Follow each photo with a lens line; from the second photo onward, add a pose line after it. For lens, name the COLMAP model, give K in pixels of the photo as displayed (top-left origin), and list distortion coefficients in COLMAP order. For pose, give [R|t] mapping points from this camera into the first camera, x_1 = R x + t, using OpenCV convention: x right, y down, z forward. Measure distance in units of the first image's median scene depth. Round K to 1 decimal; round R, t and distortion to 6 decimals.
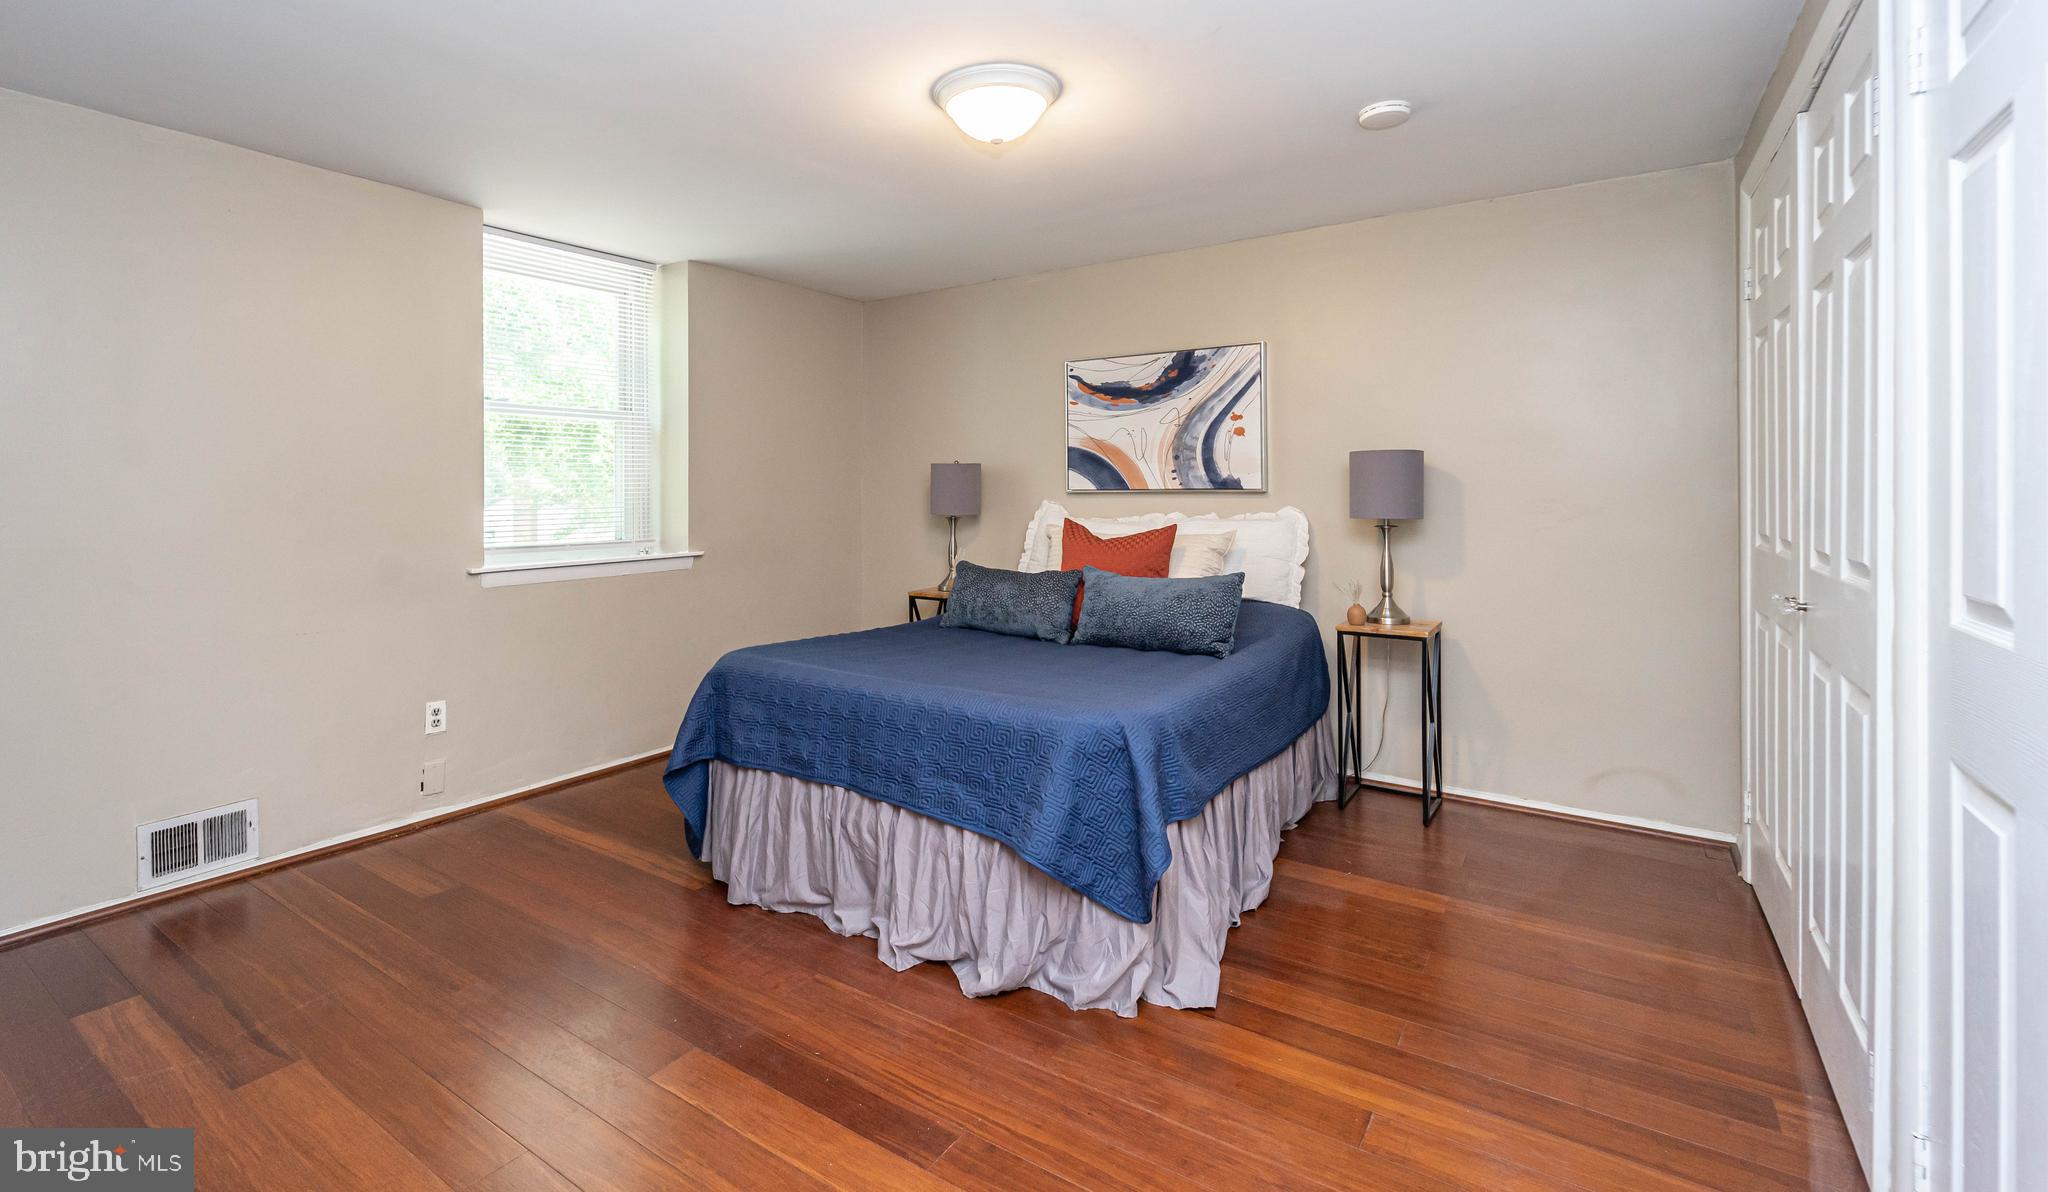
lens RADIAL K [[857.7, 0, 1010.4], [0, 857.7, 584.3], [0, 0, 1]] dist [-0.022266, -0.000612]
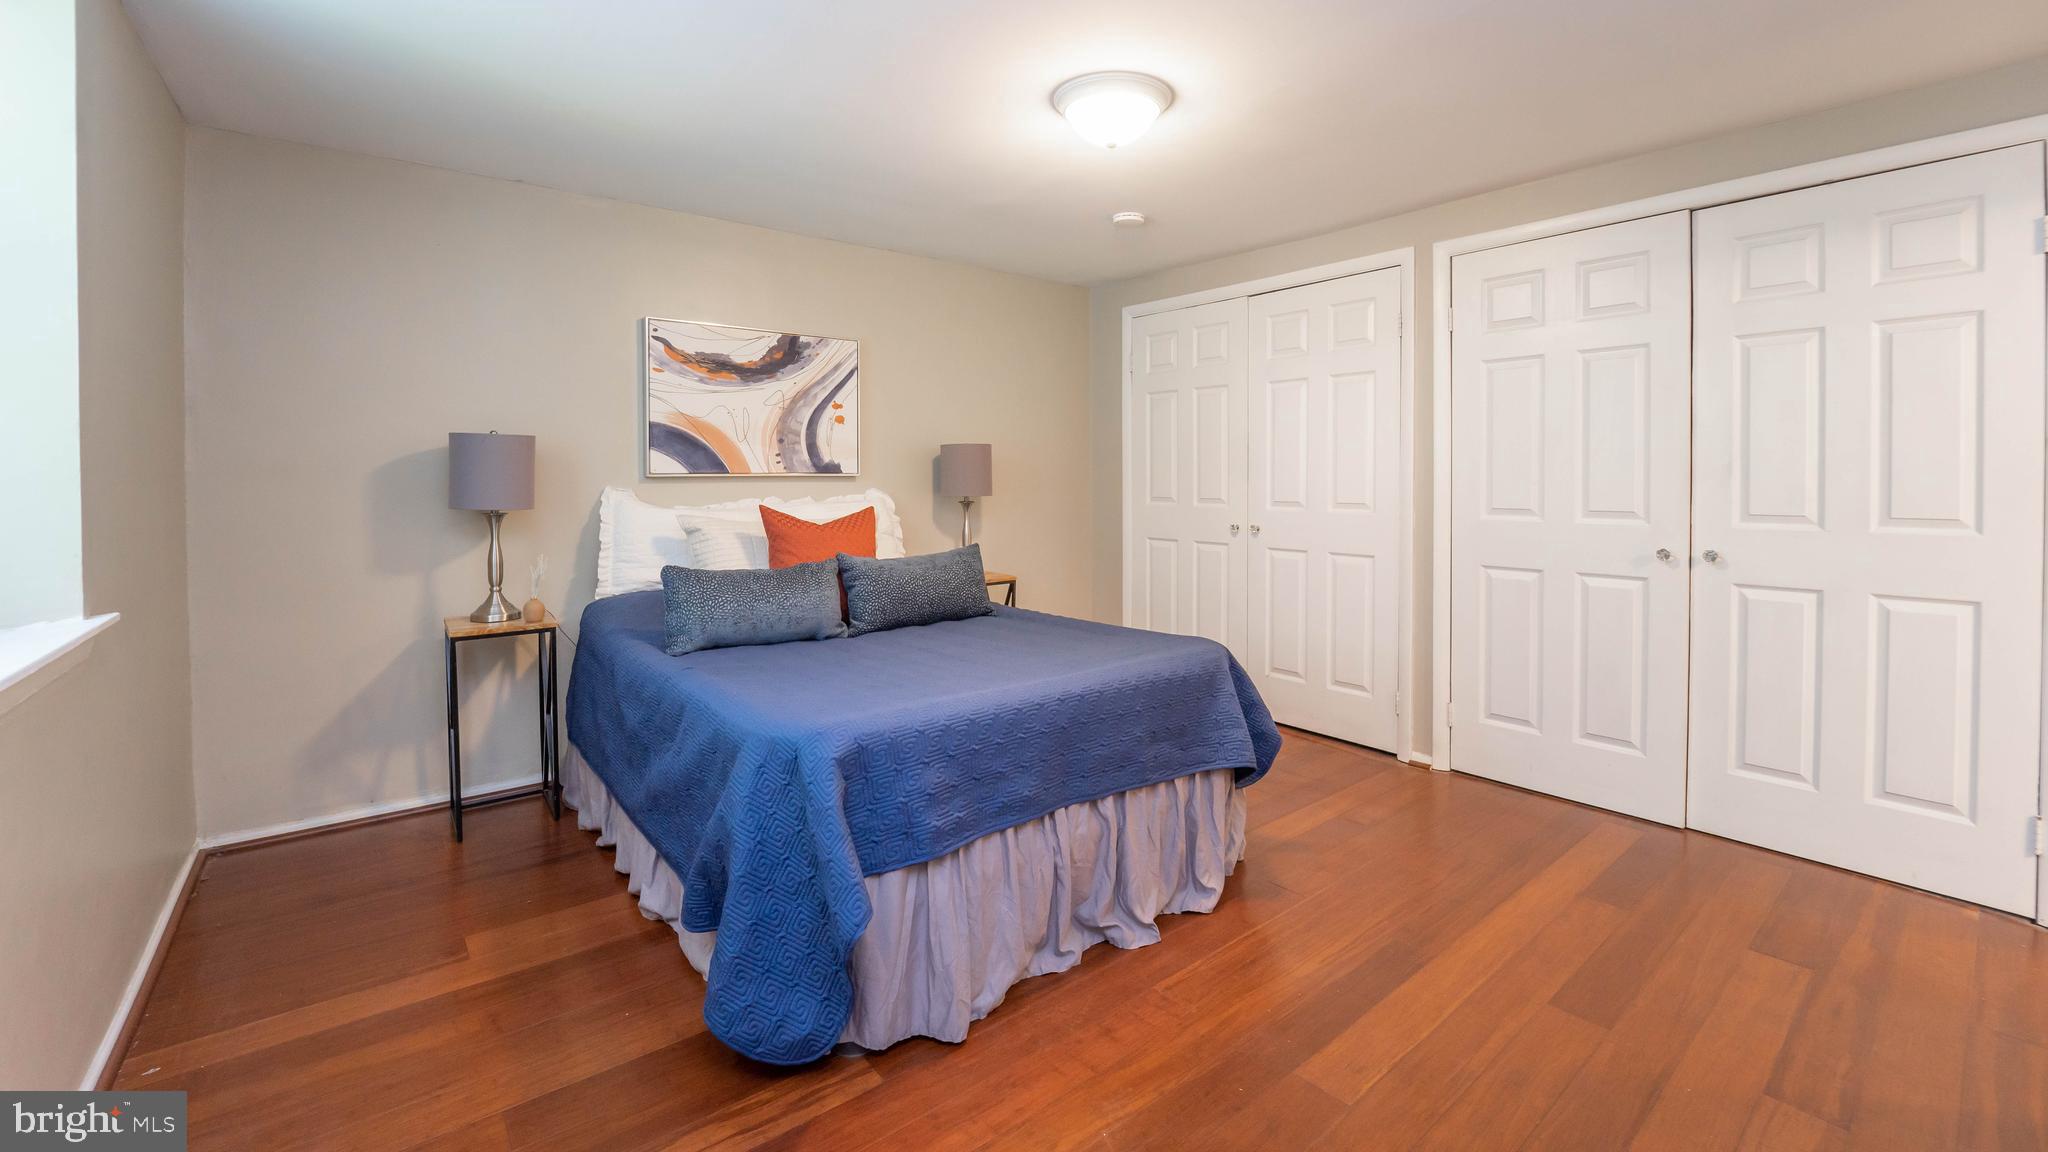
lens RADIAL K [[821.6, 0, 1041.9], [0, 821.6, 499.8], [0, 0, 1]] dist [-0.005209, -0.000539]
pose [[0.321264, -0.024332, 0.946677, -0.601677], [0.102402, 0.994701, -0.009185, -0.043233], [-0.941437, 0.099893, 0.322053, 0.432329]]
